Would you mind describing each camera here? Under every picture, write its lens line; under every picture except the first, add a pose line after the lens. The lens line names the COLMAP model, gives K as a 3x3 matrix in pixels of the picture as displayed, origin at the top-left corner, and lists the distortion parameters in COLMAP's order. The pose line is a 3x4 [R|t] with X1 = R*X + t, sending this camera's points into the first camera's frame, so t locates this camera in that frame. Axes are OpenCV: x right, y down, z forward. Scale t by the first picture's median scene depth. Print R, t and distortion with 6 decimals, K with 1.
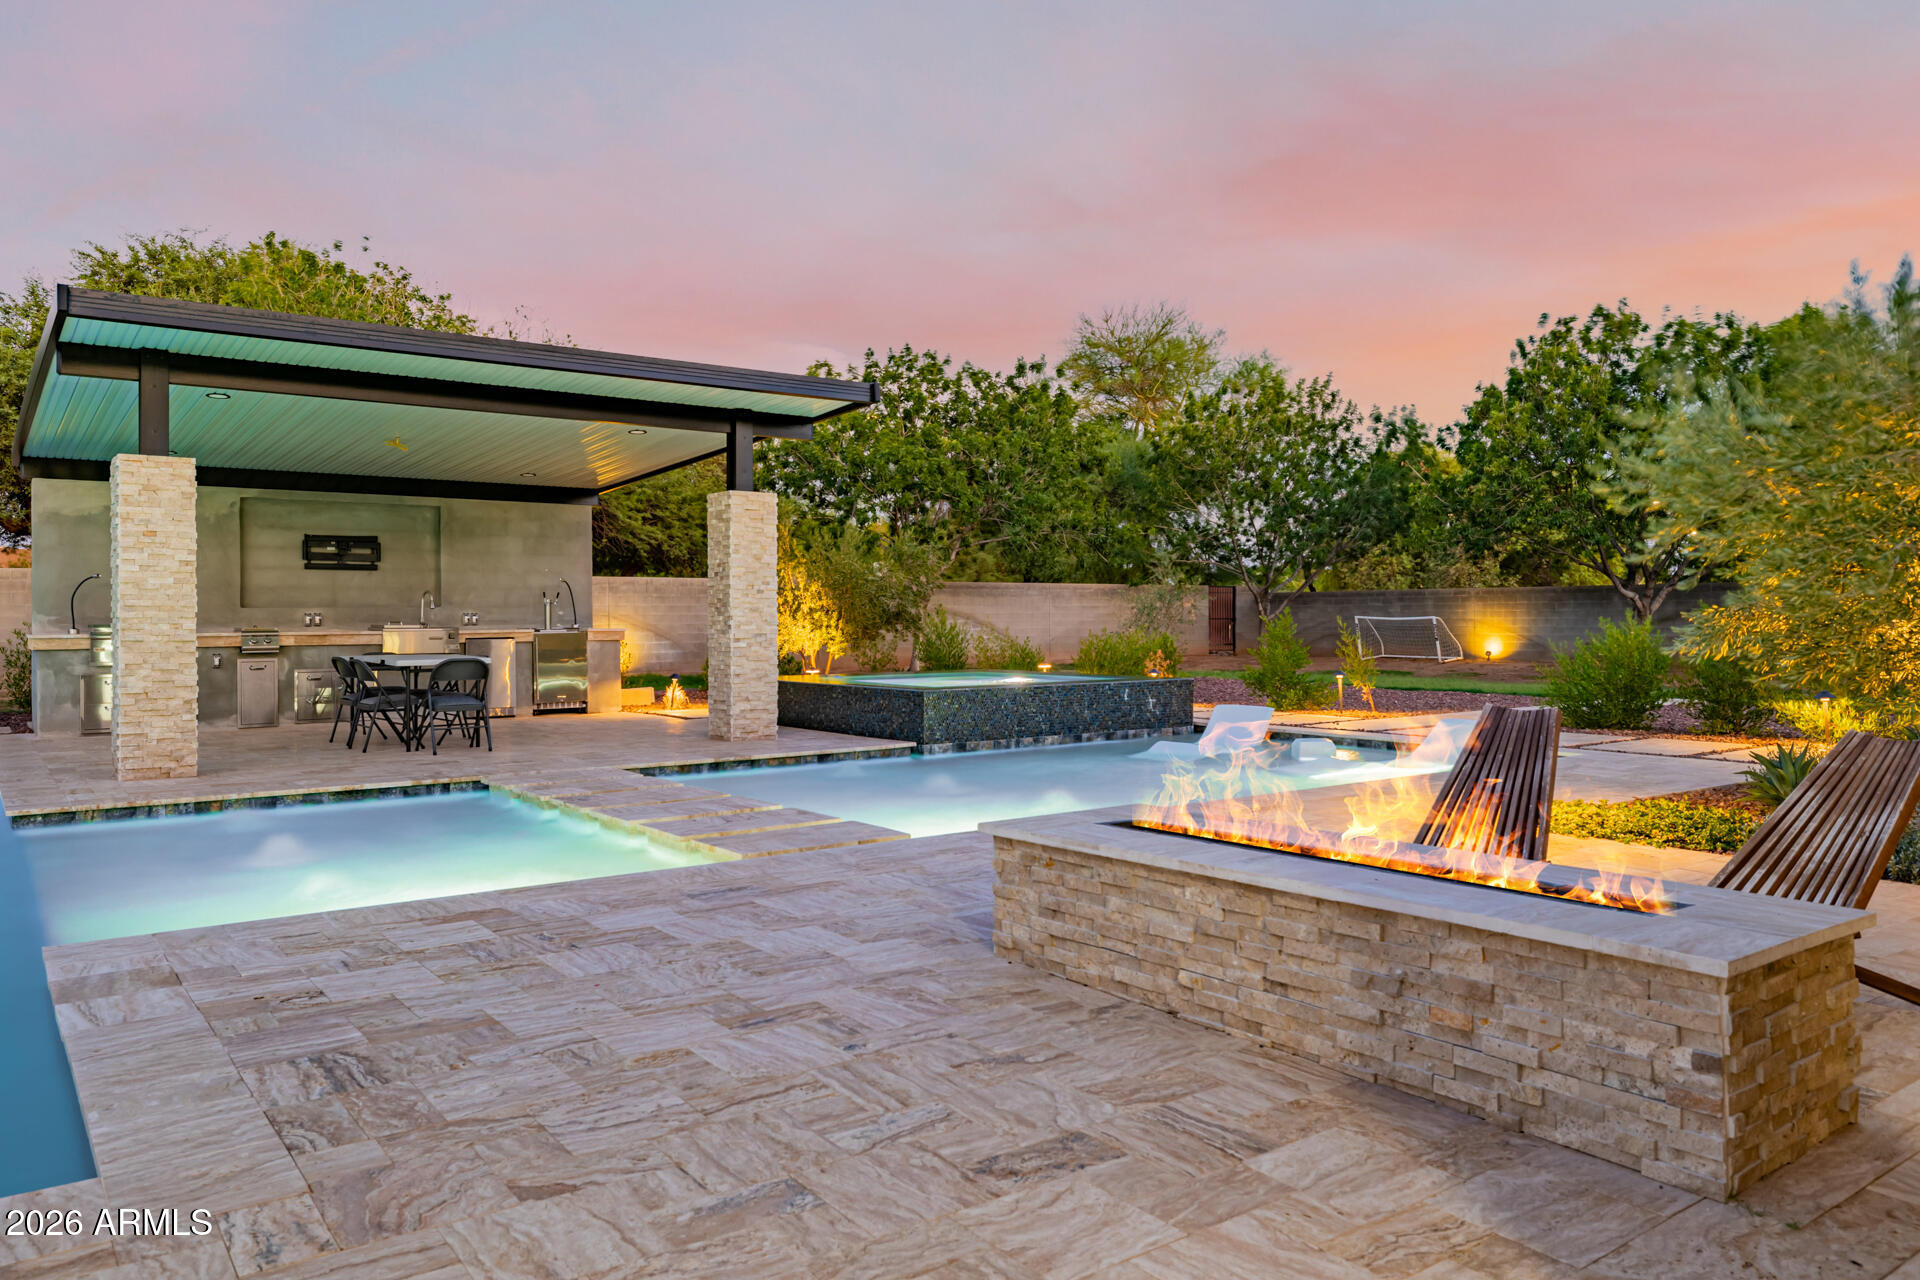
lens RADIAL K [[1336.6, 0, 966.0], [0, 1336.6, 613.0], [0, 0, 1]] dist [-0.000455, 0.002875]
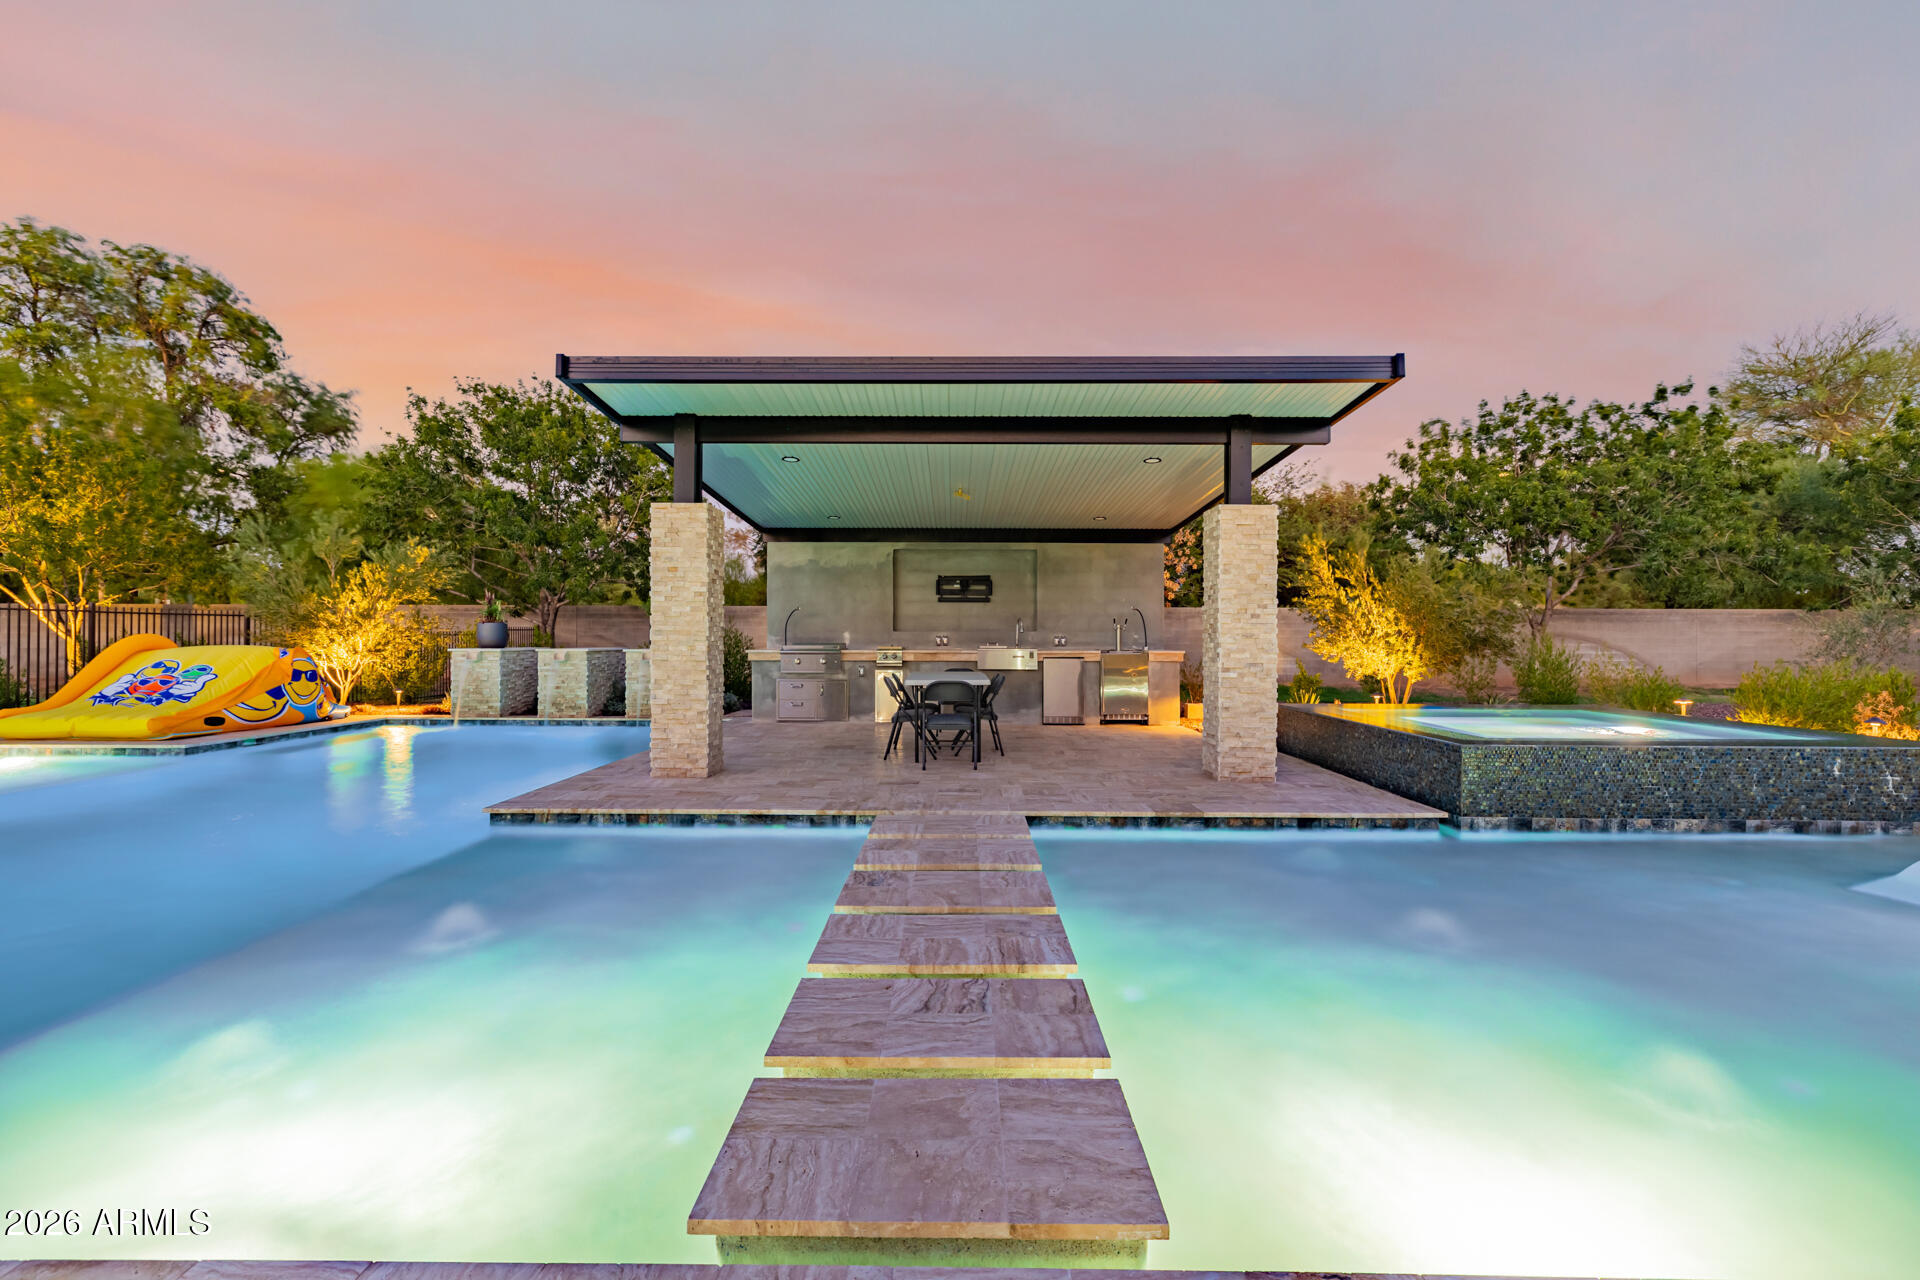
lens RADIAL K [[838.6, 0, 960.0], [0, 838.6, 640.0], [0, 0, 1]] dist [0.004797, 0.000266]
pose [[0.790832, 0.010150, -0.611949, 0.028550], [-0.005546, 0.999940, 0.009418, -0.003636], [0.612008, -0.004054, 0.790841, 0.374495]]
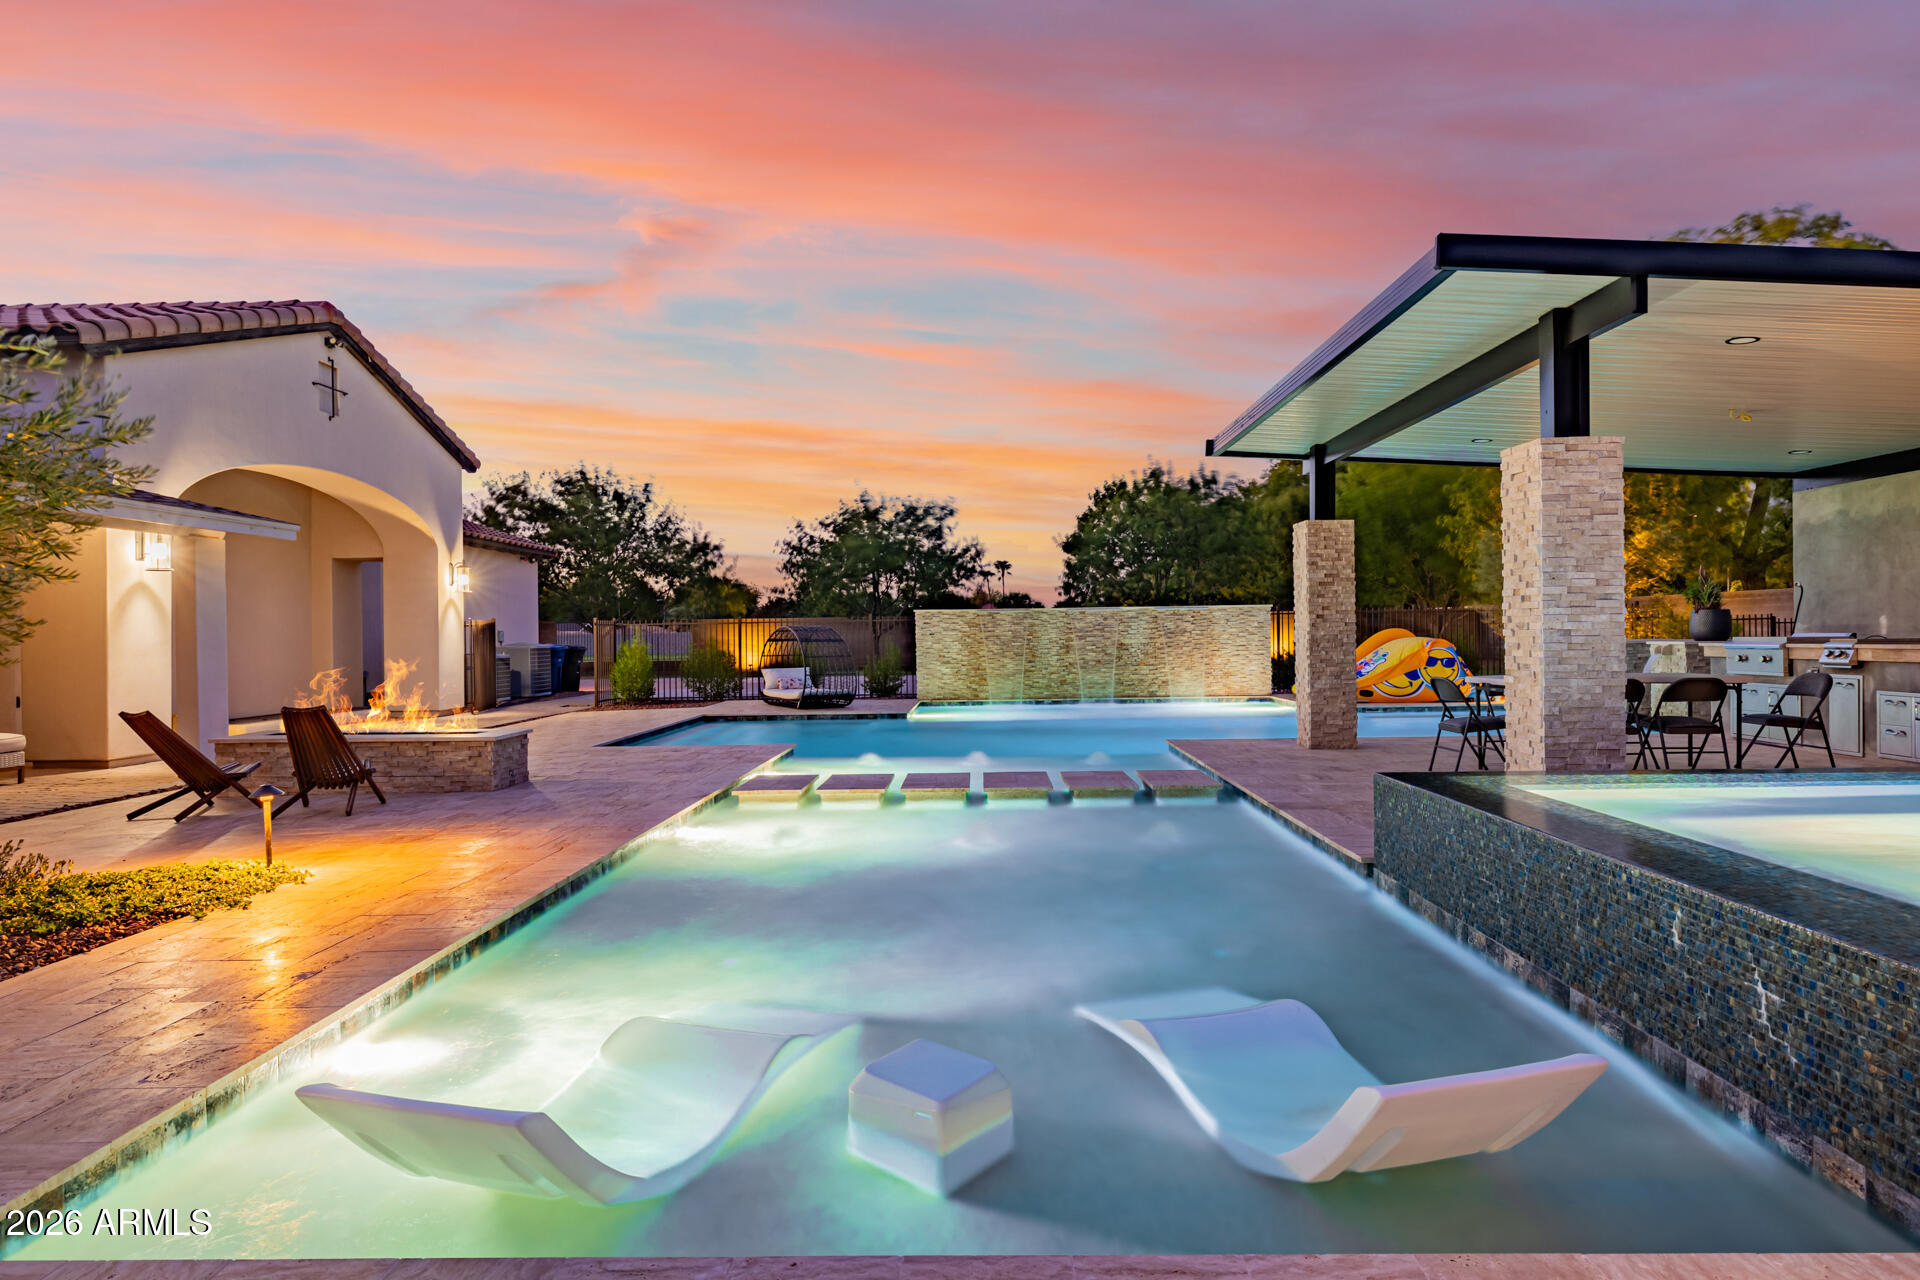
lens RADIAL K [[1121.6, 0, 960.0], [0, 1121.6, 640.0], [0, 0, 1]] dist [0.007840, 0.001504]
pose [[-0.623784, 0.017559, -0.781399, 0.373704], [0.018983, 0.999793, 0.007312, -0.003950], [0.781366, -0.010272, -0.623989, 0.964554]]
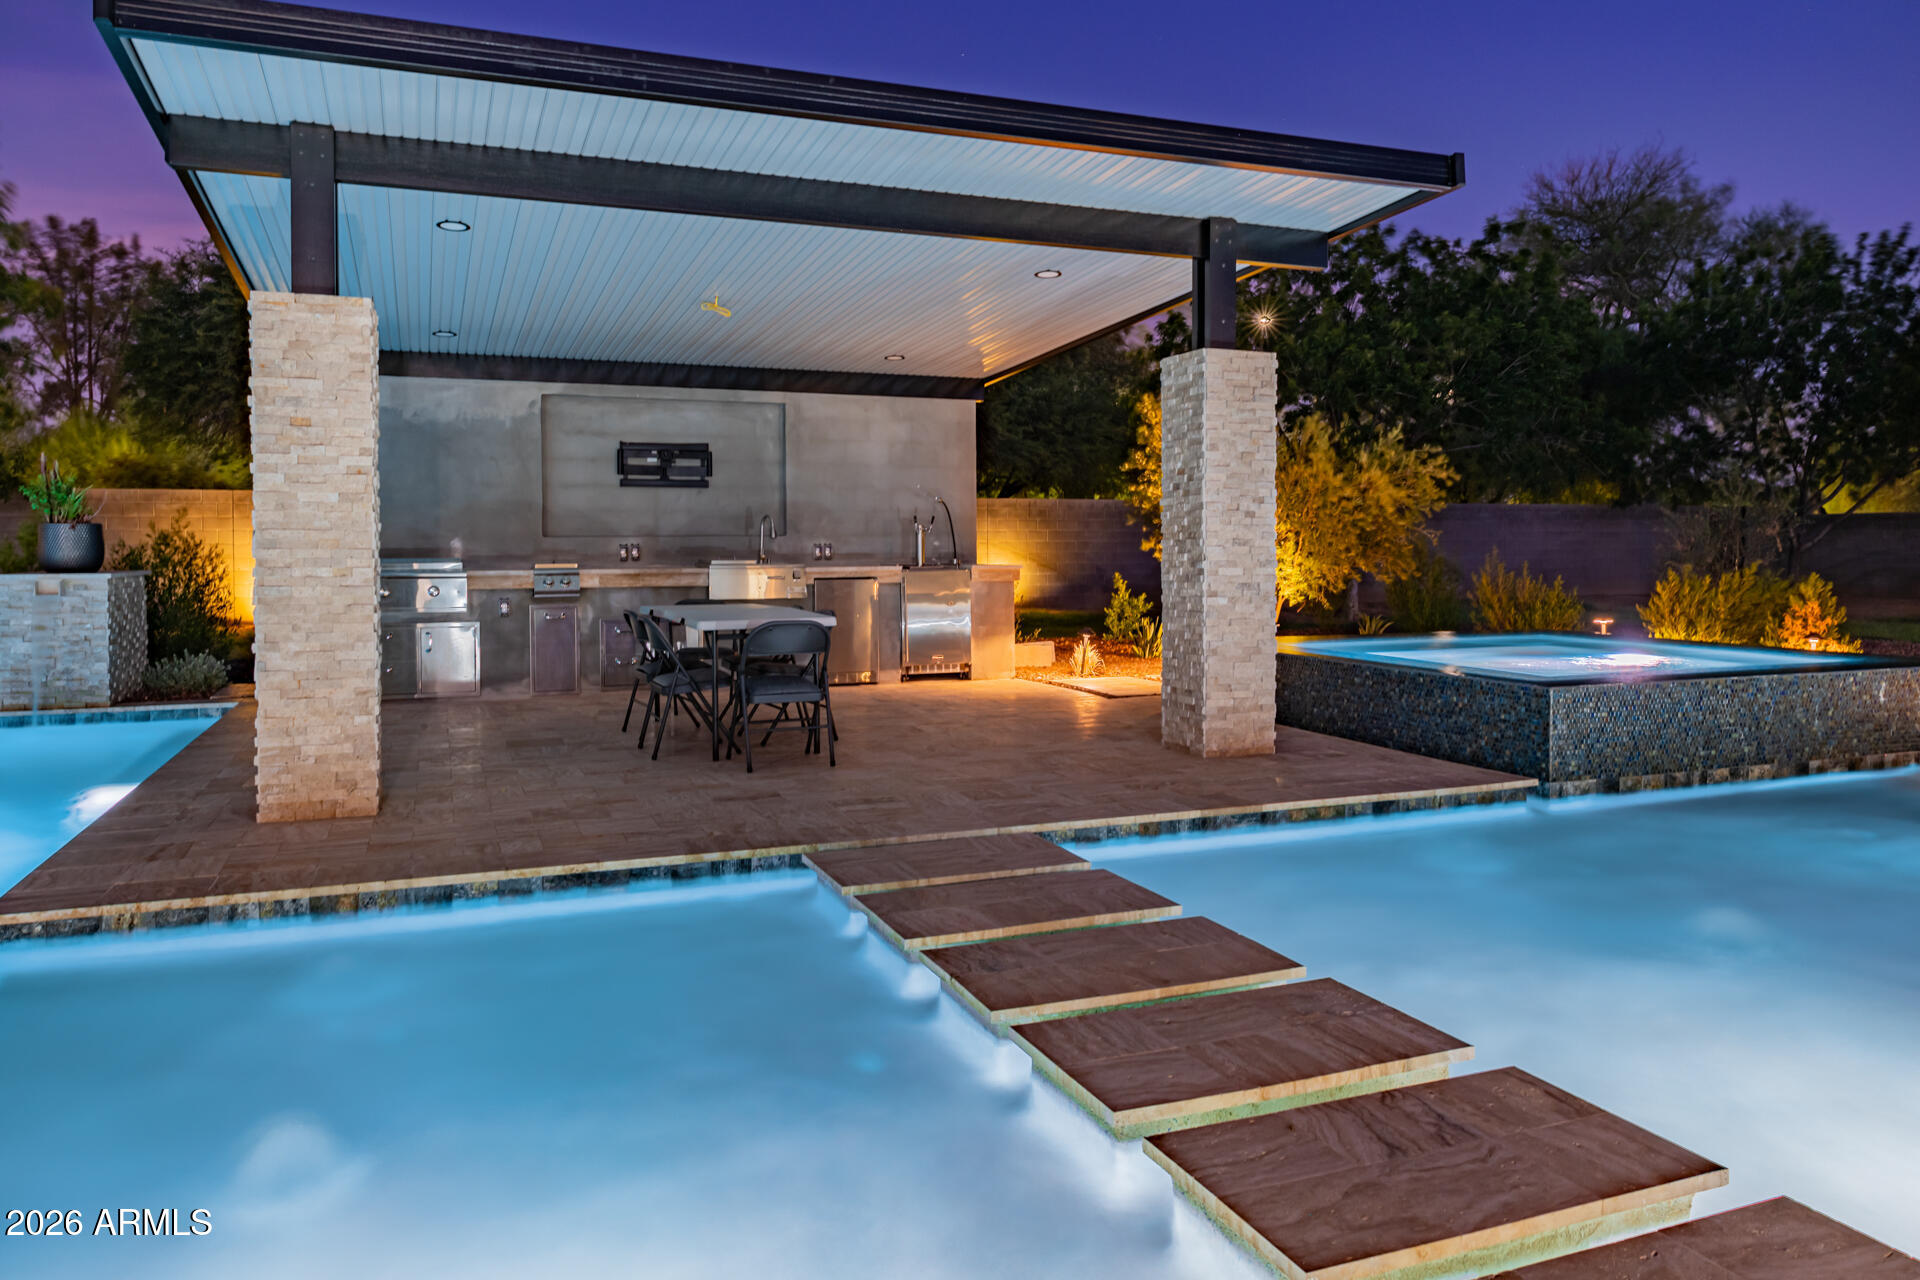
lens RADIAL K [[1325.7, 0, 961.3], [0, 1325.7, 574.3], [0, 0, 1]] dist [-0.001354, 0.002421]
pose [[0.962897, 0.009365, -0.269707, -0.100870], [-0.001577, 0.999576, 0.029077, -0.005130], [0.269864, -0.027573, 0.962503, 0.325098]]
